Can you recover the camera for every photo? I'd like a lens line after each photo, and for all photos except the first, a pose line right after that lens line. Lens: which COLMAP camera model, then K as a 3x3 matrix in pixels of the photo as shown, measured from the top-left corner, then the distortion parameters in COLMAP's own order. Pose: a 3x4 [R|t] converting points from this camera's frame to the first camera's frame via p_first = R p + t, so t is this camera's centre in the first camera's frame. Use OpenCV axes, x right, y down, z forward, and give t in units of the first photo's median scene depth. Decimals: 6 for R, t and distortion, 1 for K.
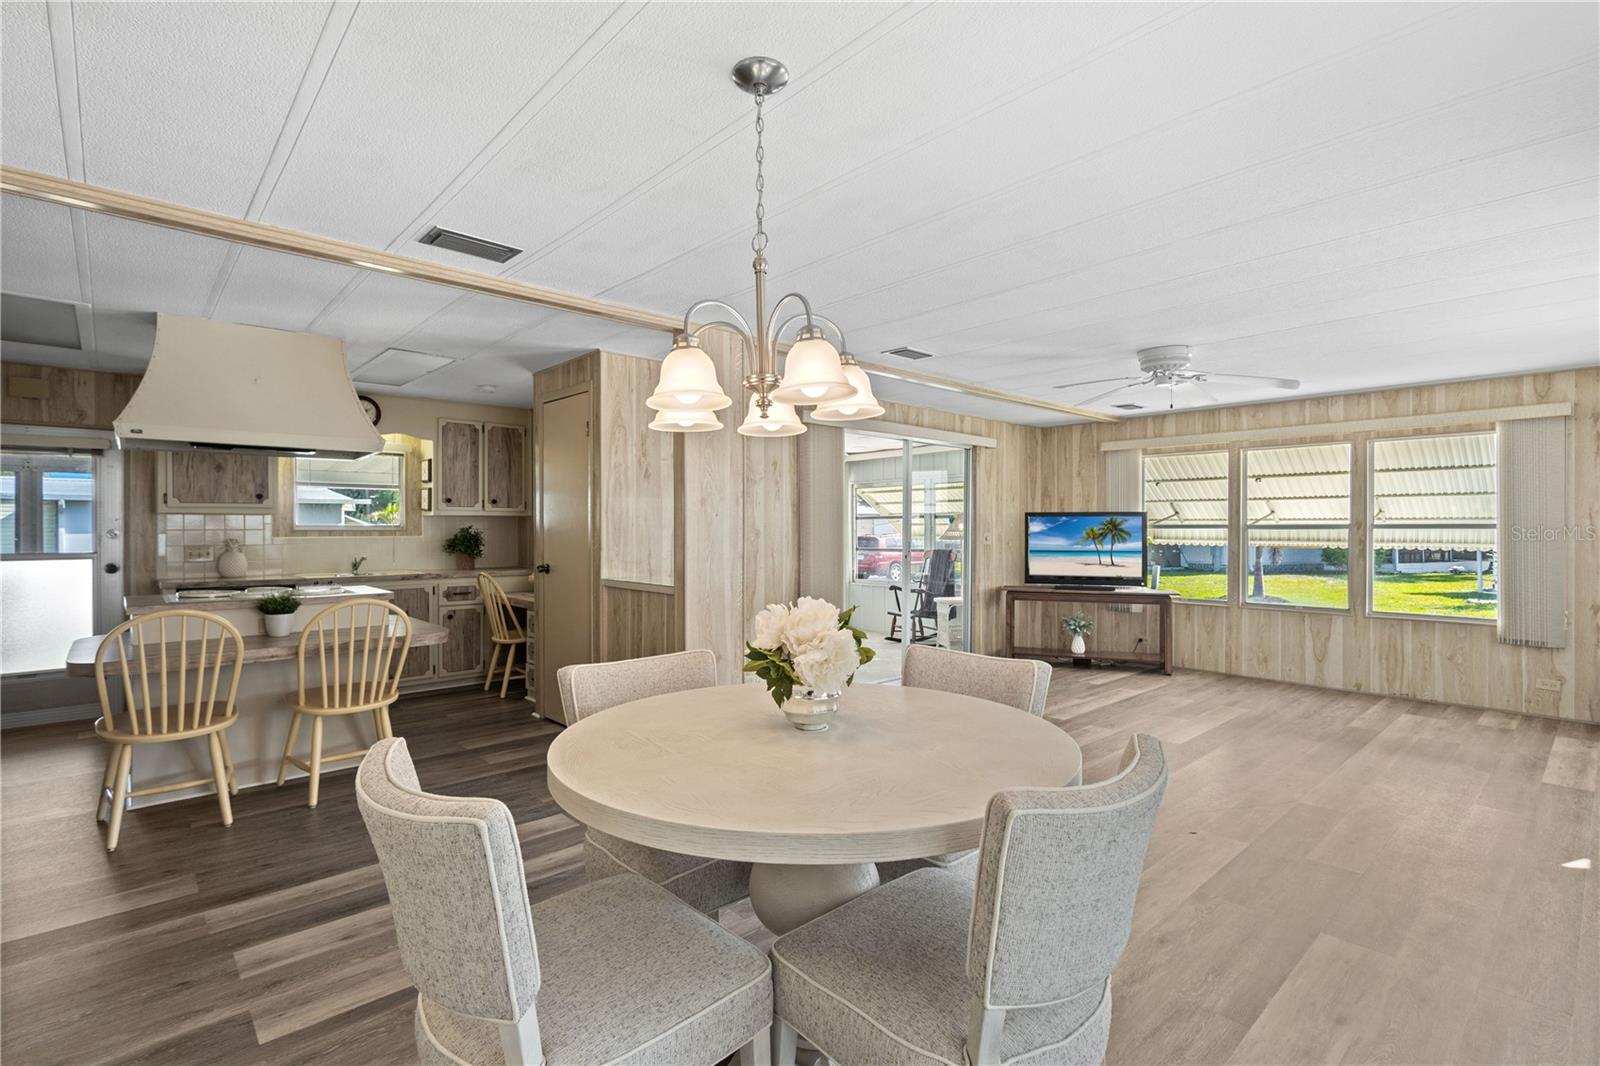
lens RADIAL K [[742.0, 0, 801.5], [0, 742.0, 530.7], [0, 0, 1]] dist [0.012624, -0.001303]
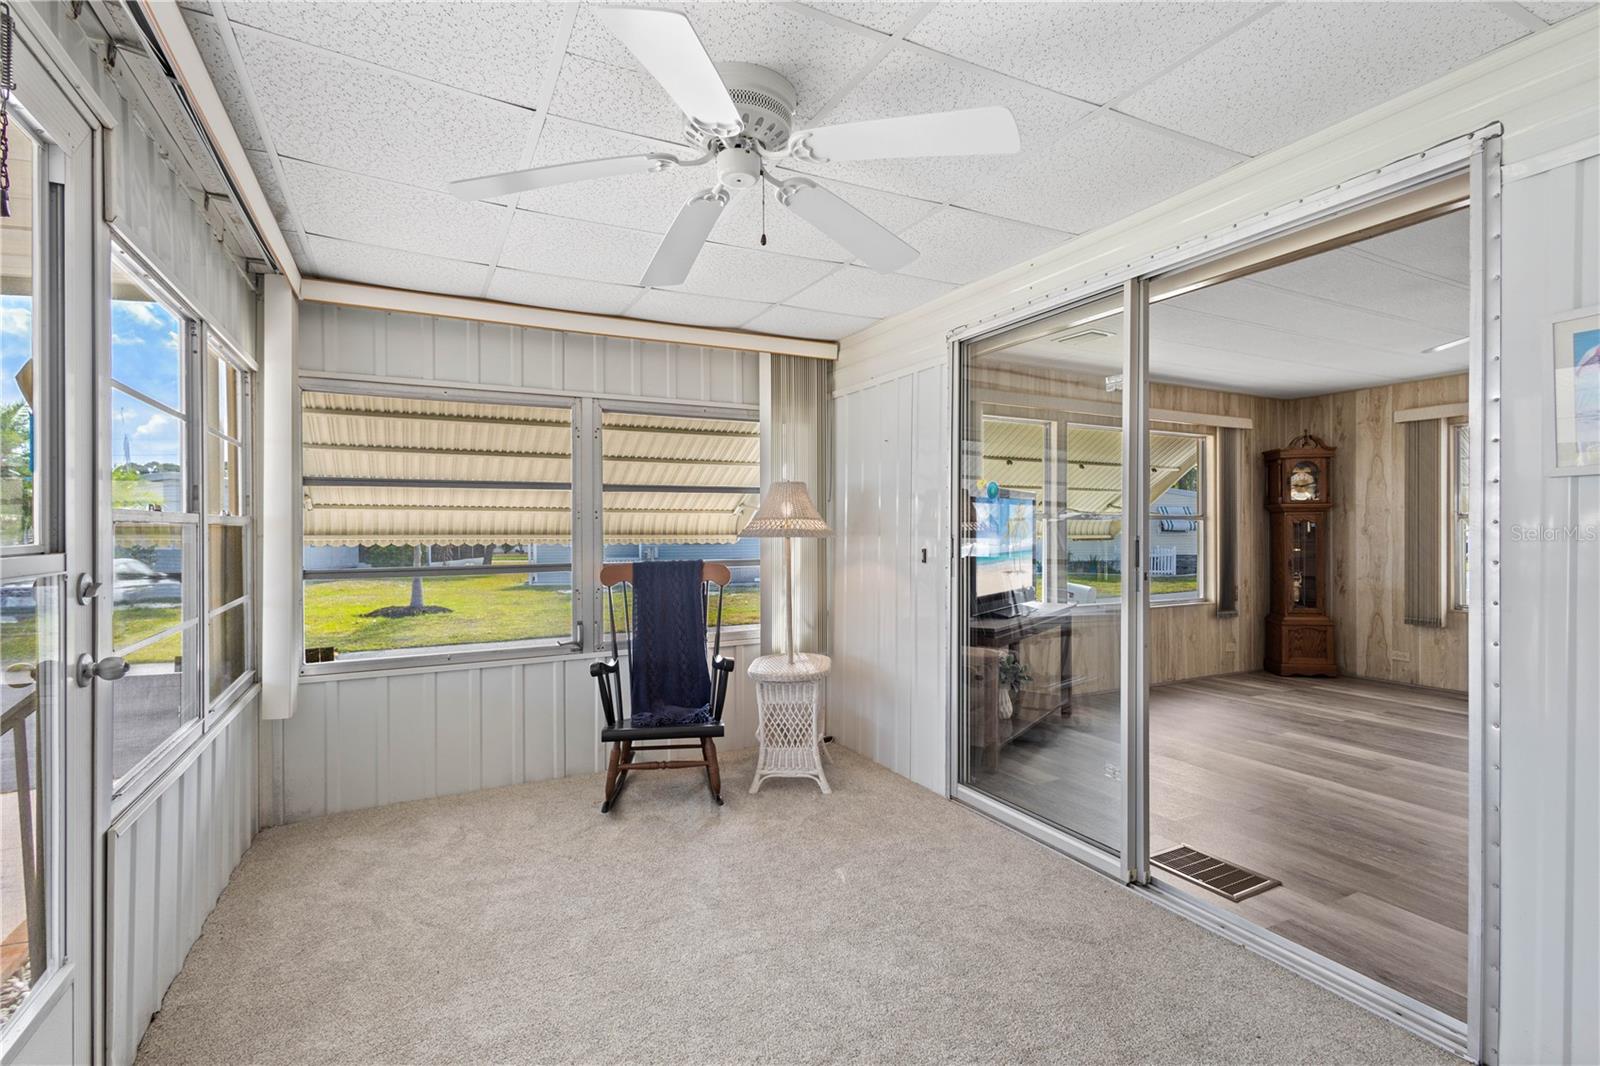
lens RADIAL K [[742.0, 0, 801.5], [0, 742.0, 530.7], [0, 0, 1]] dist [0.012624, -0.001303]
pose [[0.258545, -0.003443, 0.965993, -0.305419], [0.003373, 0.999991, 0.002662, 0.007978], [-0.965993, 0.002570, 0.258554, 1.140121]]
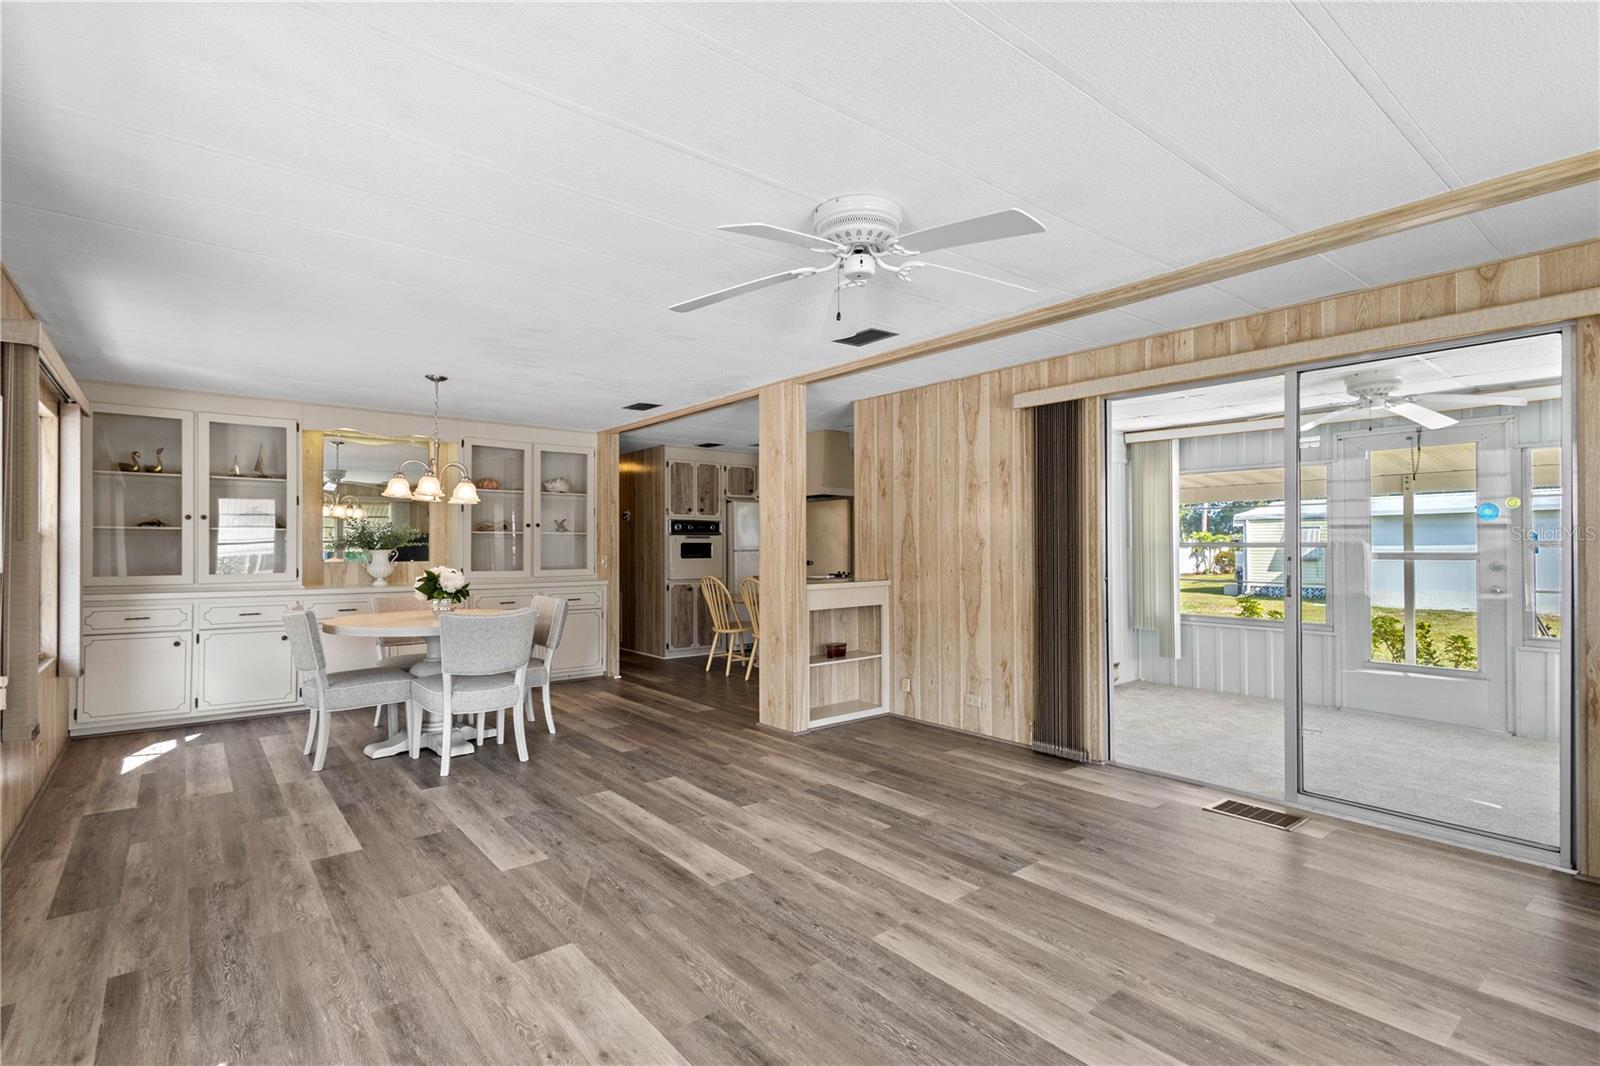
lens RADIAL K [[757.2, 0, 799.1], [0, 757.2, 546.2], [0, 0, 1]] dist [0.003348, -0.000061]
pose [[-0.061441, 0.001947, -0.998109, 0.764242], [0.000513, 0.999998, 0.001919, 0.004806], [0.998111, -0.000394, -0.061442, 0.717010]]
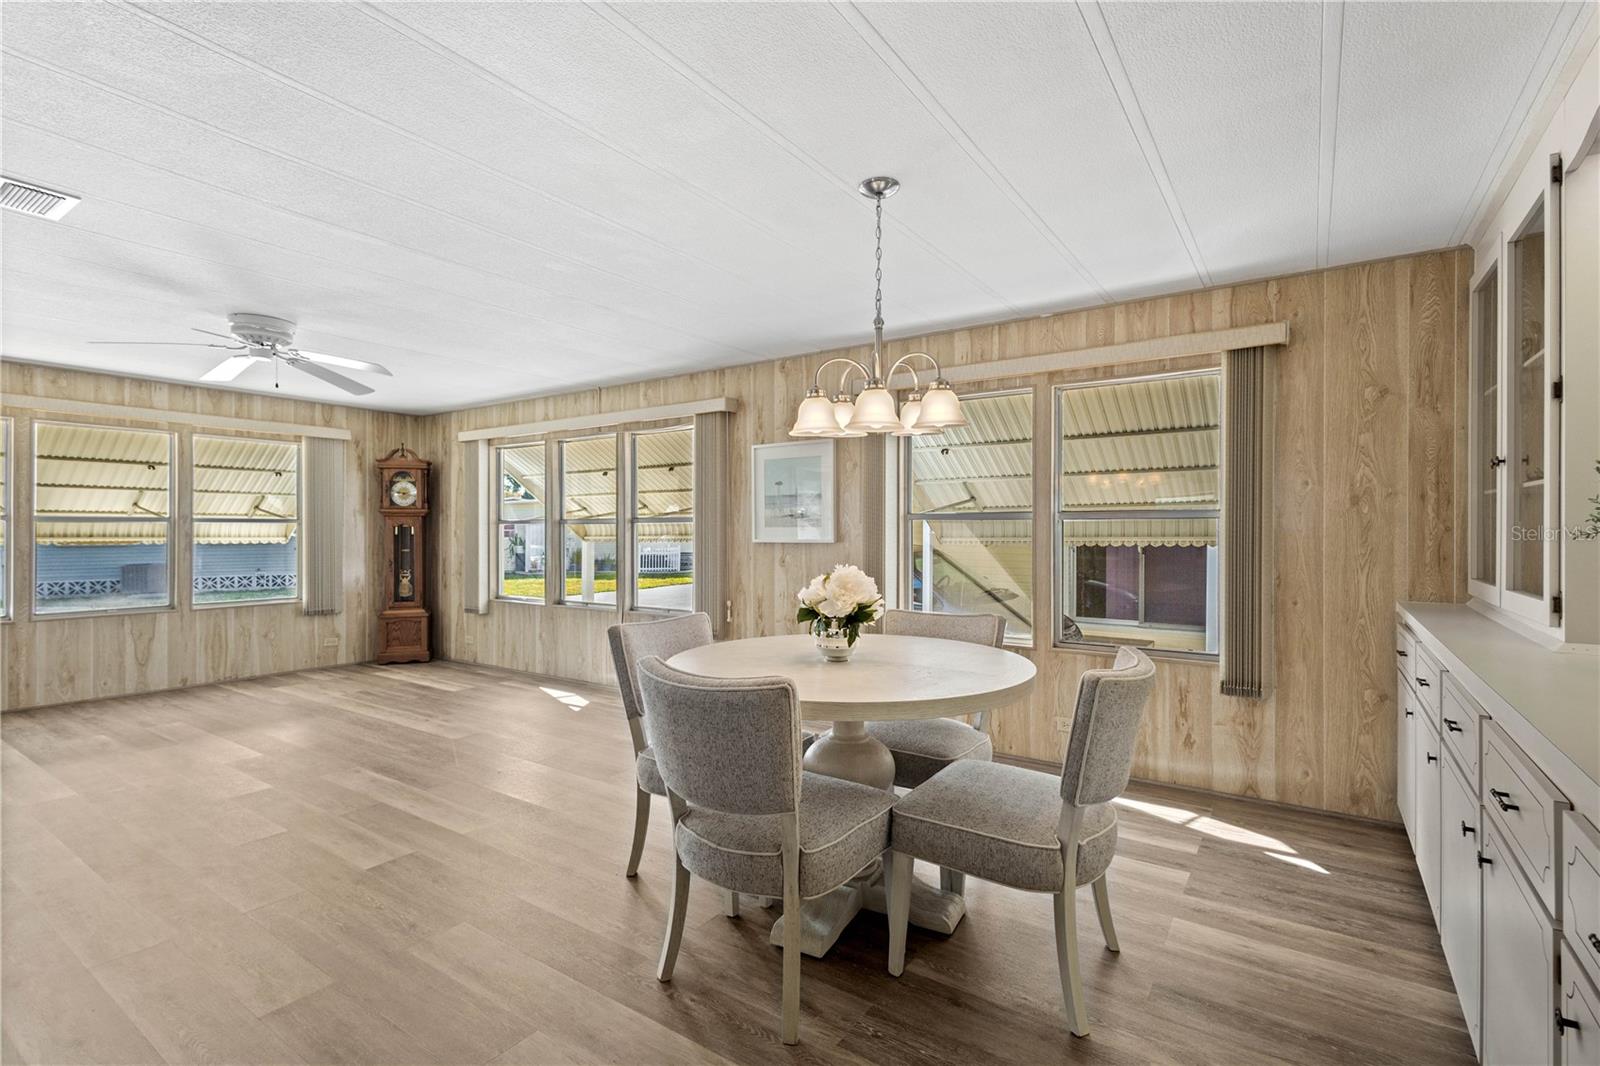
lens RADIAL K [[742.0, 0, 801.5], [0, 742.0, 530.7], [0, 0, 1]] dist [0.012624, -0.001303]
pose [[-0.227860, -0.001107, 0.973693, -0.390162], [0.001258, 0.999998, 0.001432, 0.007858], [-0.973693, 0.001551, -0.227858, 0.413624]]
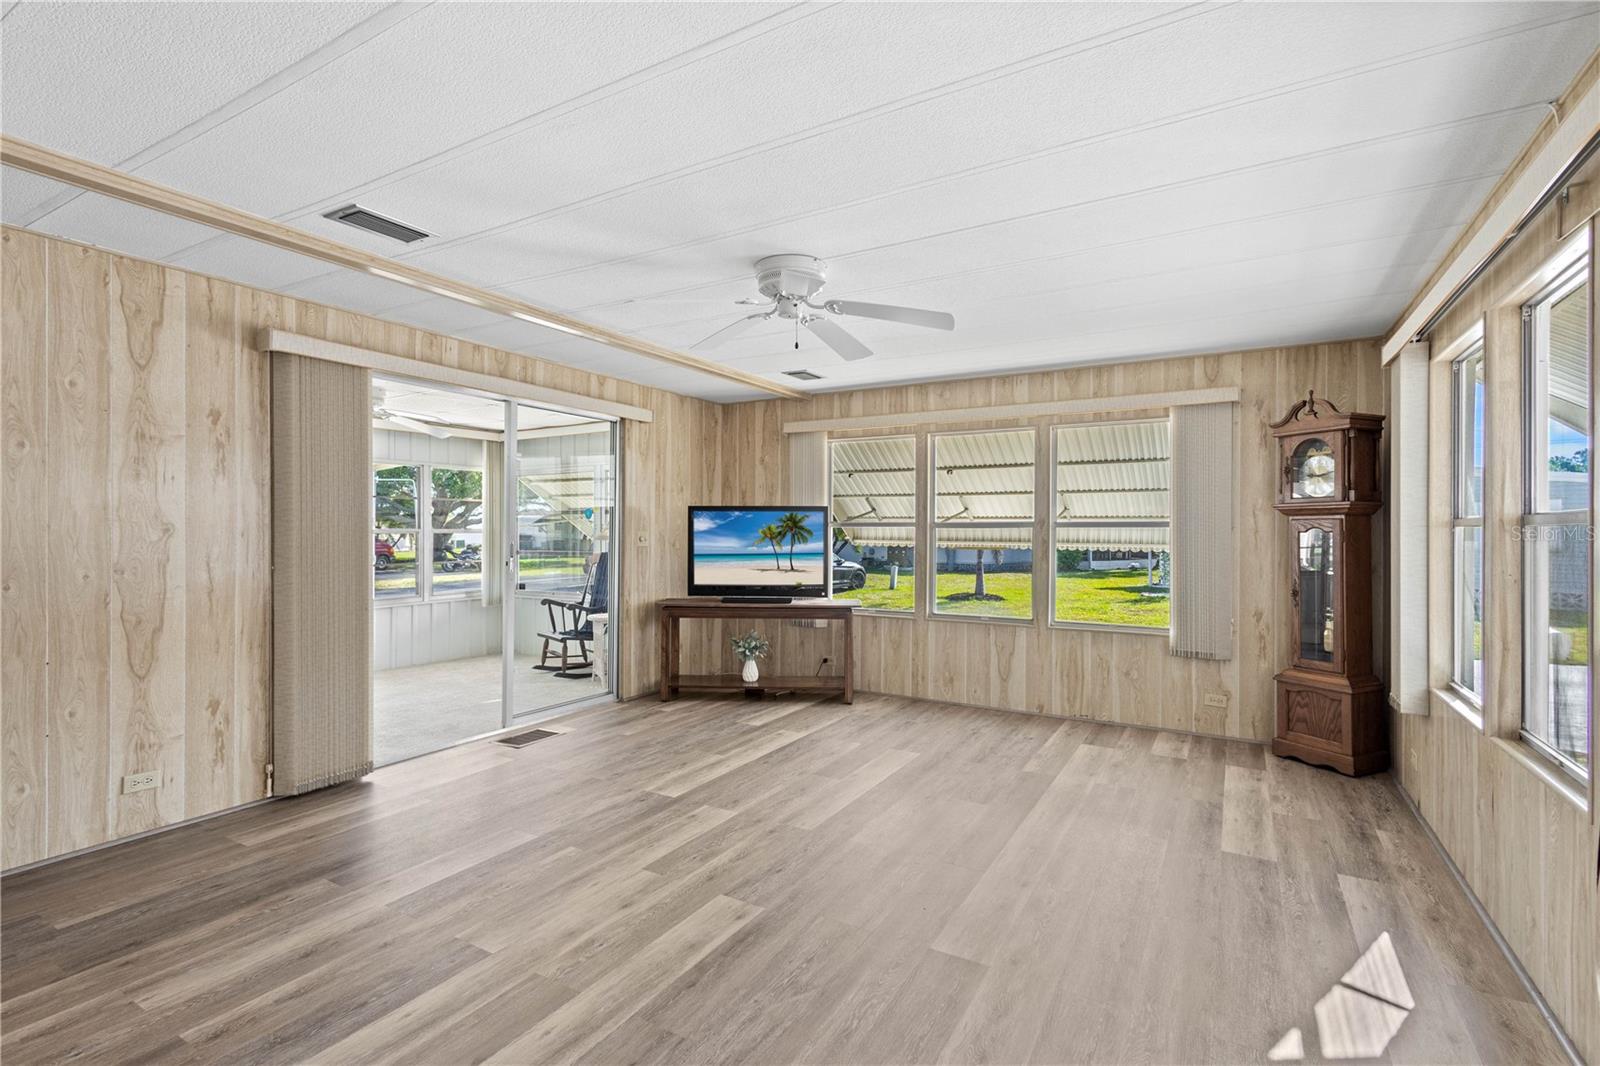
lens RADIAL K [[742.0, 0, 801.5], [0, 742.0, 530.7], [0, 0, 1]] dist [0.012624, -0.001303]
pose [[0.955790, 0.003833, 0.294027, 0.213703], [-0.003445, 0.999992, -0.001838, 0.003740], [-0.294031, 0.000744, 0.955795, 0.243144]]
